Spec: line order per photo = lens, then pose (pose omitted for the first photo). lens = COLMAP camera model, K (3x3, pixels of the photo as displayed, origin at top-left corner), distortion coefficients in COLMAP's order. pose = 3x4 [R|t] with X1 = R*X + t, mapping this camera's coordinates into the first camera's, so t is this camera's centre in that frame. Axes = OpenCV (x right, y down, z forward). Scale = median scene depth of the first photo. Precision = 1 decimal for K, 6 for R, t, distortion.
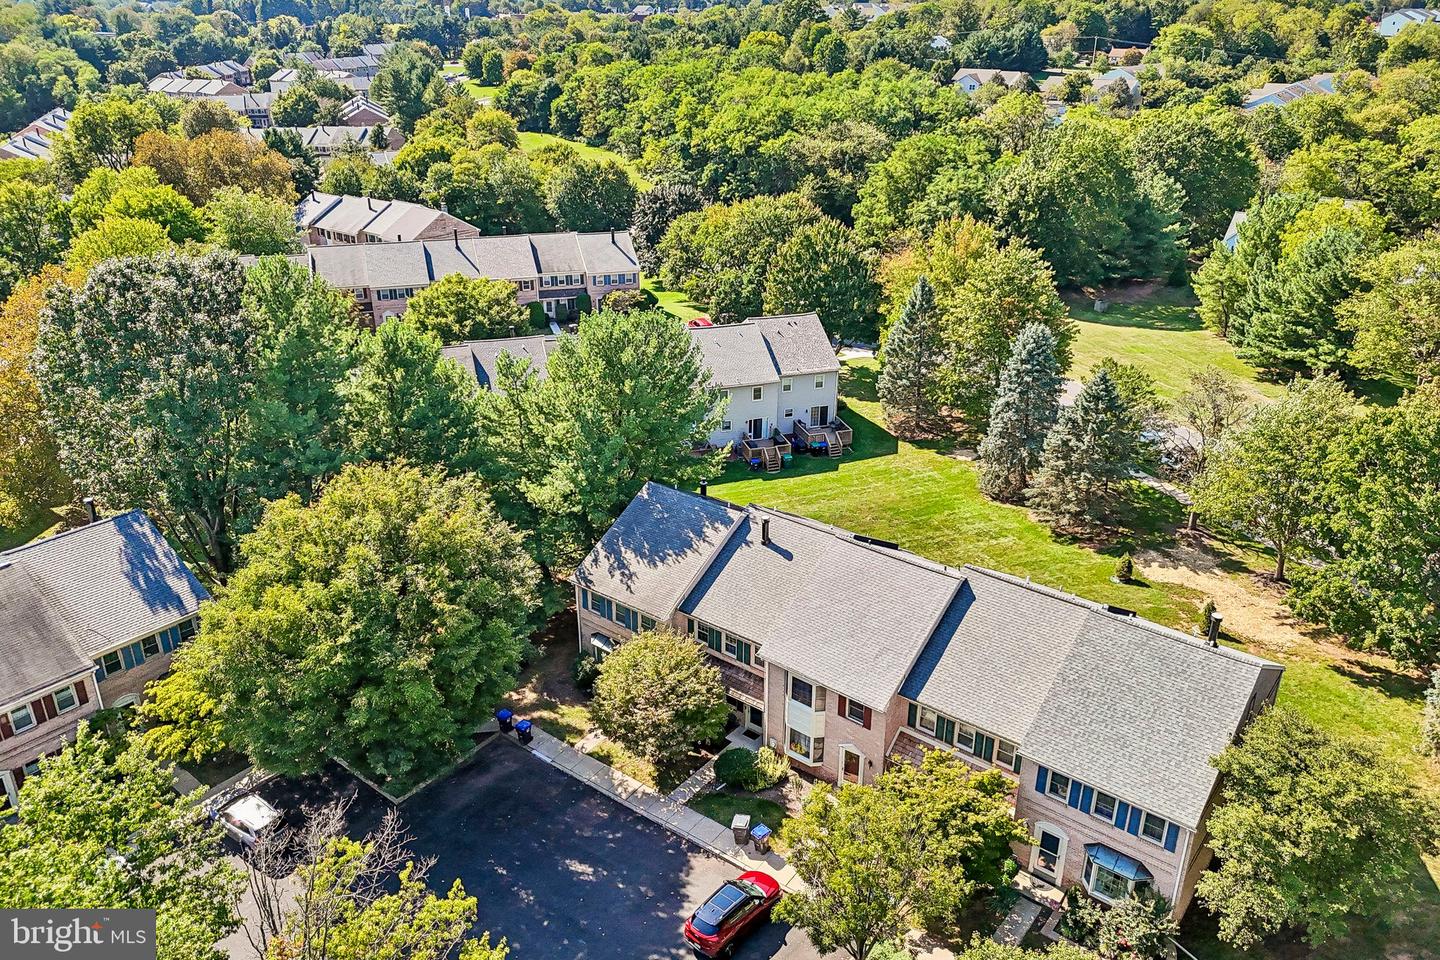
lens RADIAL K [[1033.8, 0, 717.9], [0, 1033.8, 454.6], [0, 0, 1]] dist [0.094695, -0.101008]
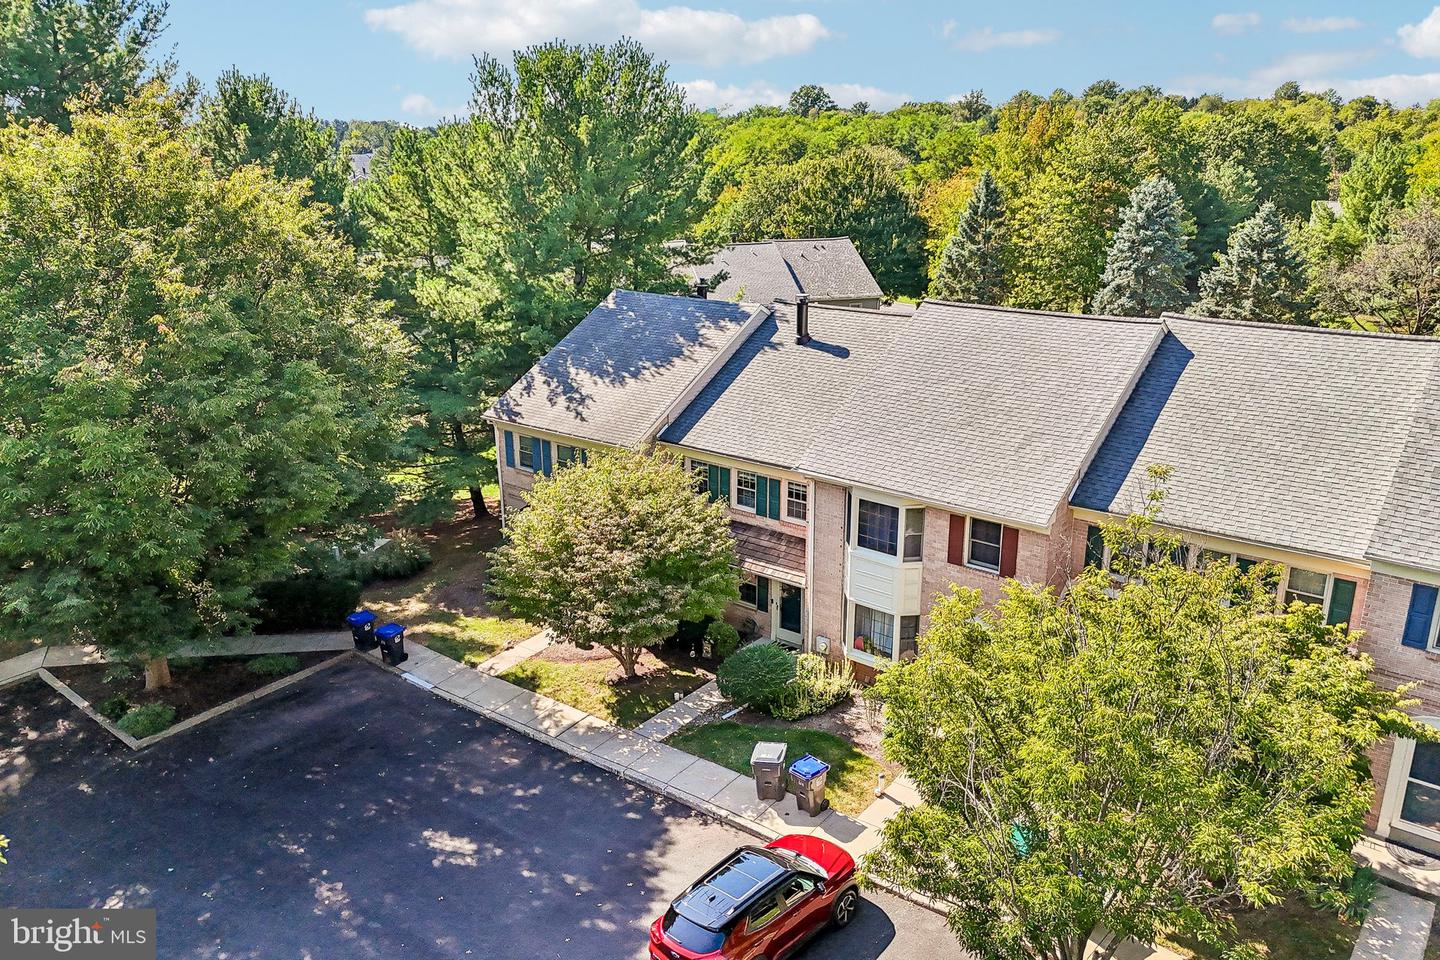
lens RADIAL K [[1033.8, 0, 717.9], [0, 1033.8, 454.6], [0, 0, 1]] dist [0.094695, -0.101008]
pose [[0.999960, -0.002161, -0.008730, 0.001479], [0.001074, 0.992449, -0.122656, 0.238579], [0.008929, 0.122642, 0.992411, 0.421273]]
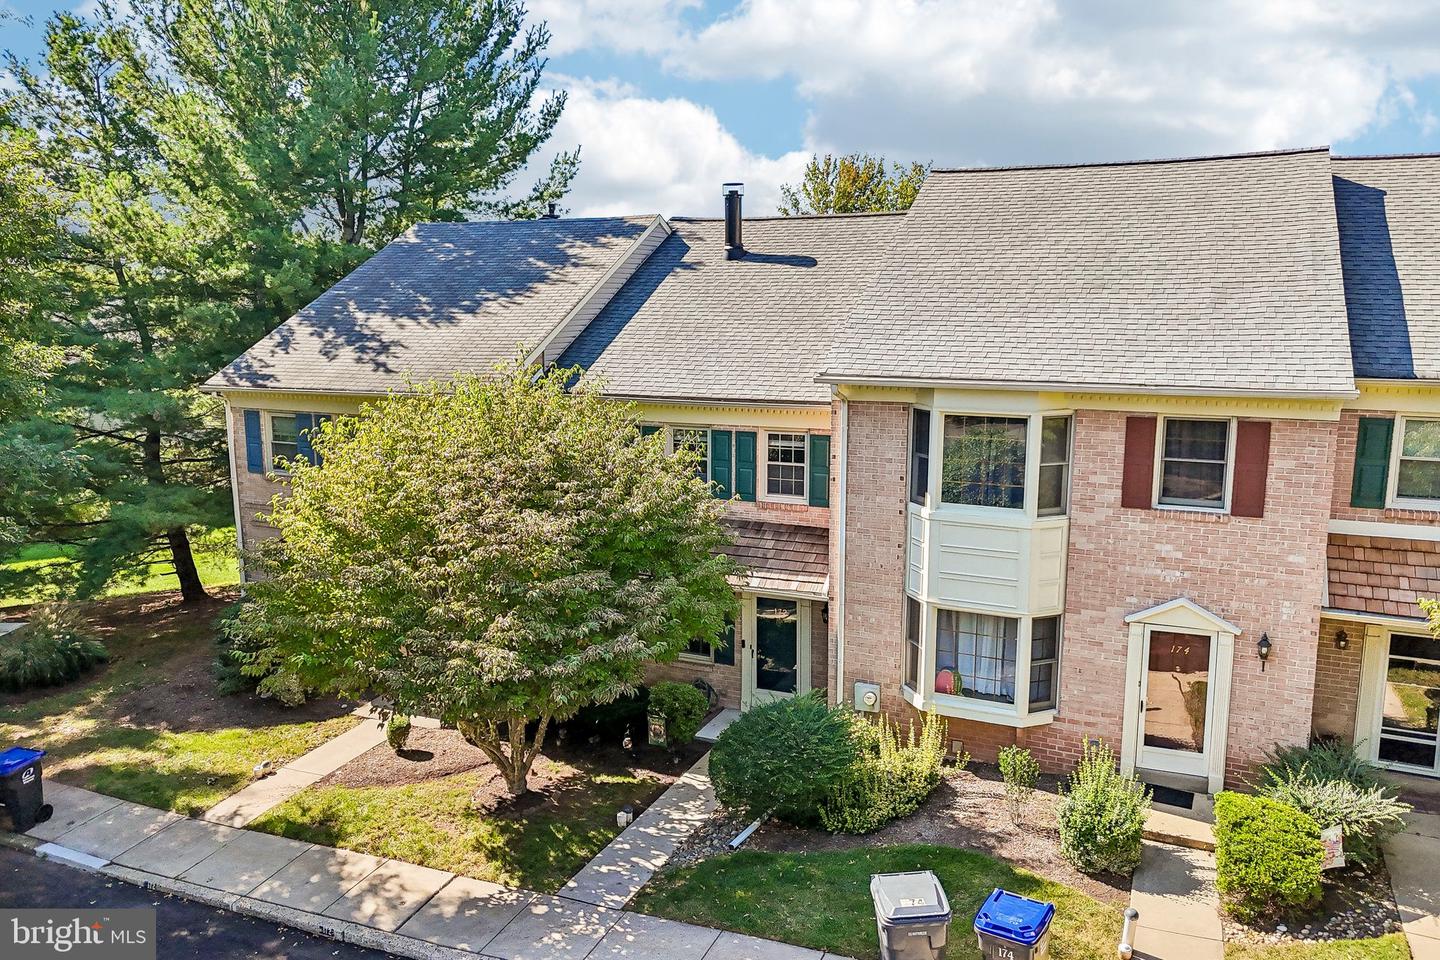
lens RADIAL K [[1035.3, 0, 706.9], [0, 1035.3, 479.7], [0, 0, 1]] dist [0.057051, -0.056666]
pose [[0.969972, -0.038719, 0.240116, -0.067716], [0.096142, 0.967880, -0.232303, 0.275783], [-0.223409, 0.248413, 0.942539, 0.677327]]
